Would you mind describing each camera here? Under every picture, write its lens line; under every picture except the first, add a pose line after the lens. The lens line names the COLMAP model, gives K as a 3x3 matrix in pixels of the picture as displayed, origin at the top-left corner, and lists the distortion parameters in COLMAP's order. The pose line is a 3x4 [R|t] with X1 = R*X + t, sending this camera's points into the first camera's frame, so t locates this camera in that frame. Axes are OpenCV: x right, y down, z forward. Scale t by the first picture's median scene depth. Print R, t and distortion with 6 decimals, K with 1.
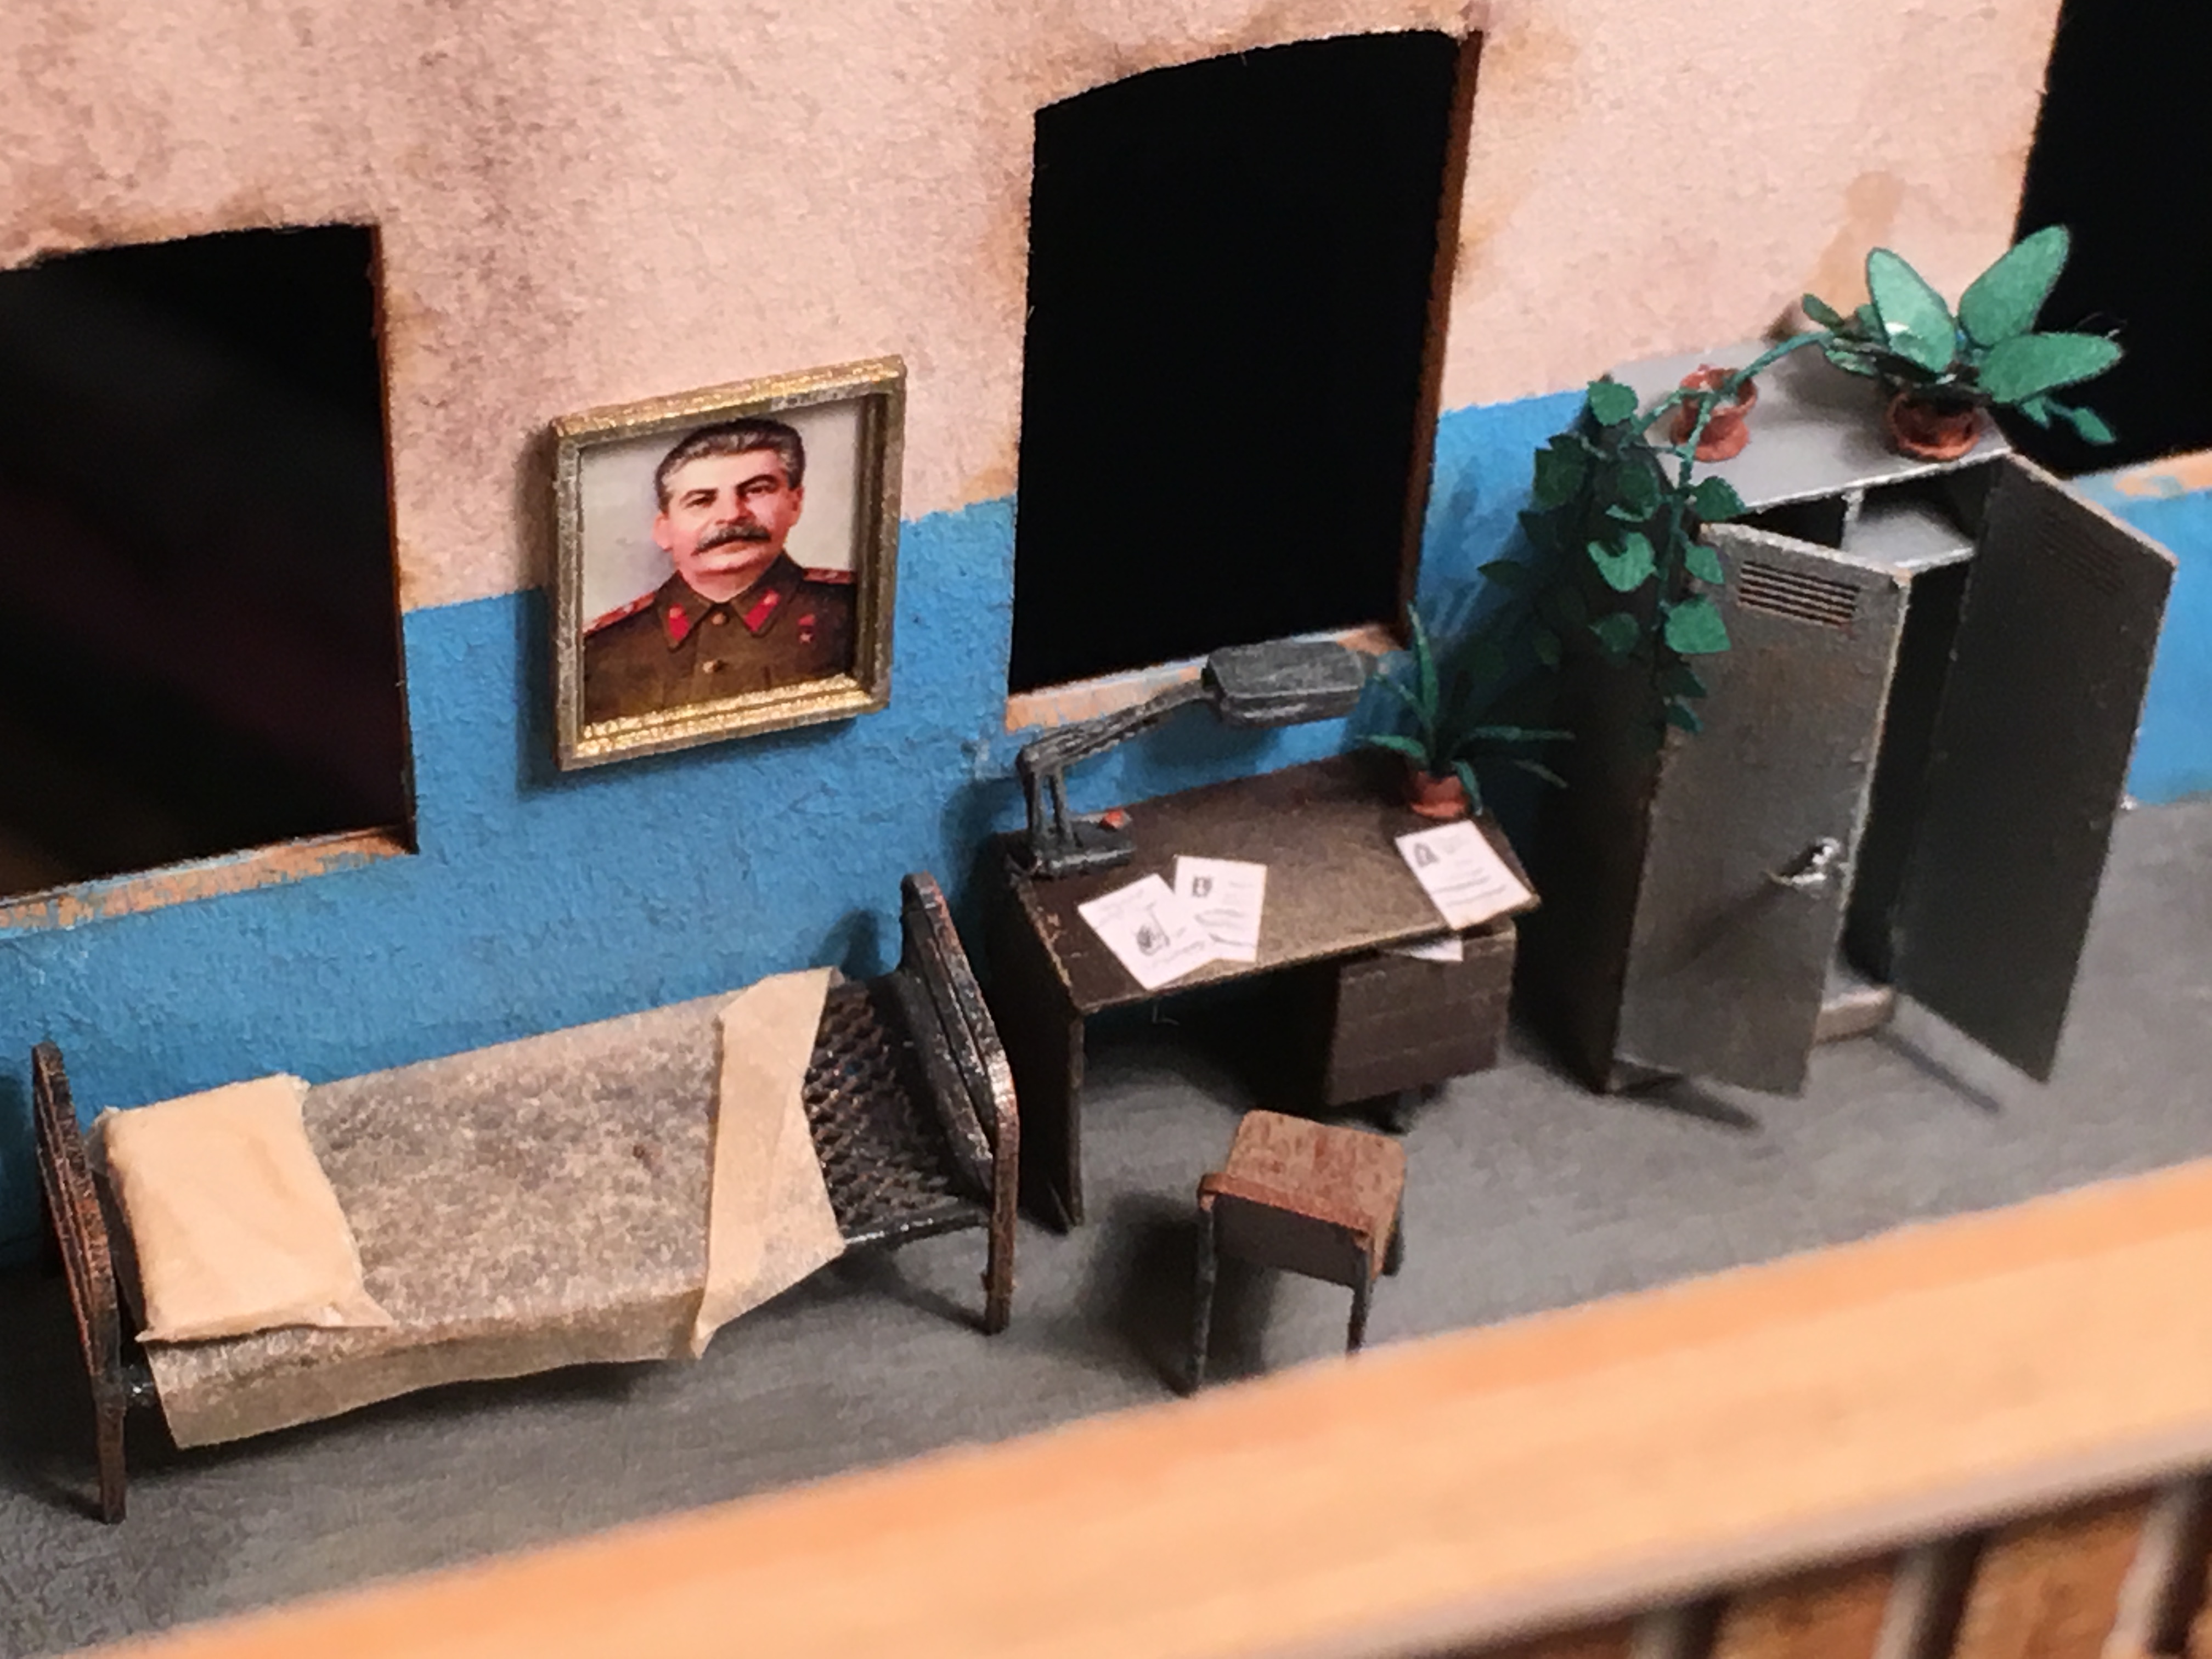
lens RADIAL K [[5708.2, 0, 1106.0], [0, 5708.2, 829.5], [0, 0, 1]] dist [-0.036192, 0.293665]
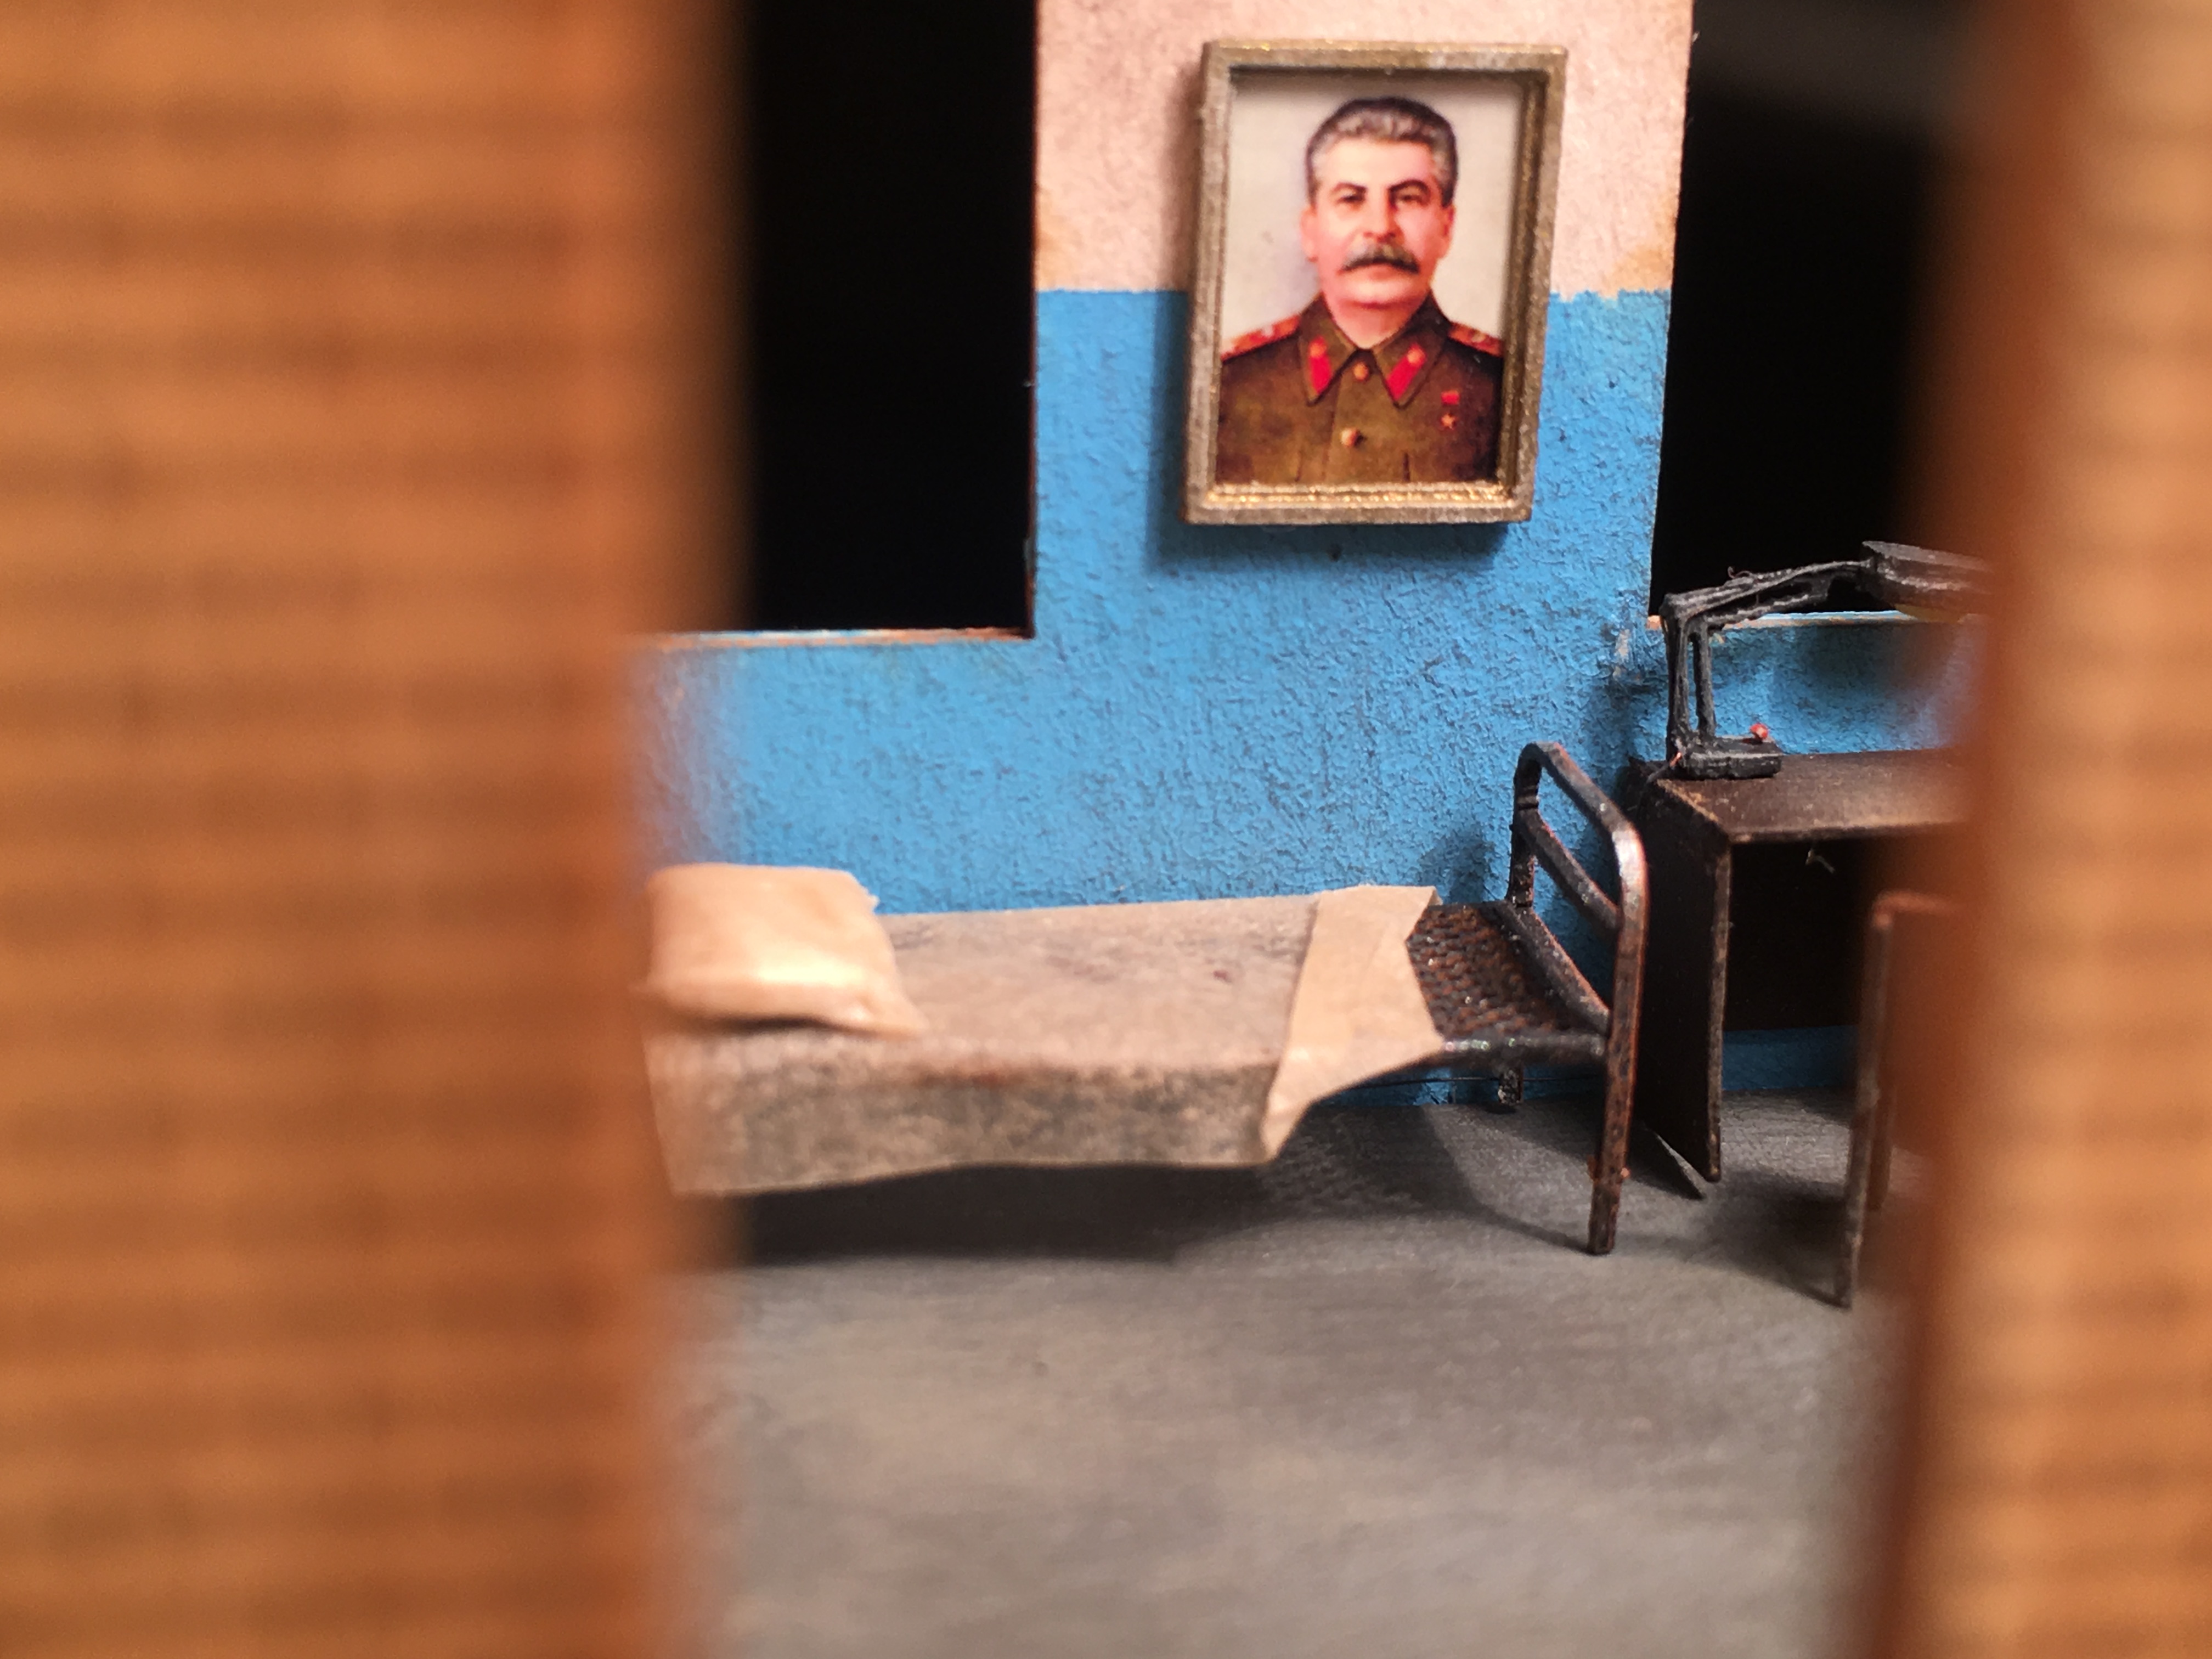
lens RADIAL K [[3224.4, 0, 1061.4], [0, 3224.4, 840.4], [0, 0, 1]] dist [0.007154, 0.000963]
pose [[0.986676, 0.019115, -0.161569, -0.027928], [-0.095456, 0.872201, -0.479743, 0.303642], [0.131750, 0.488774, 0.862405, 0.561131]]
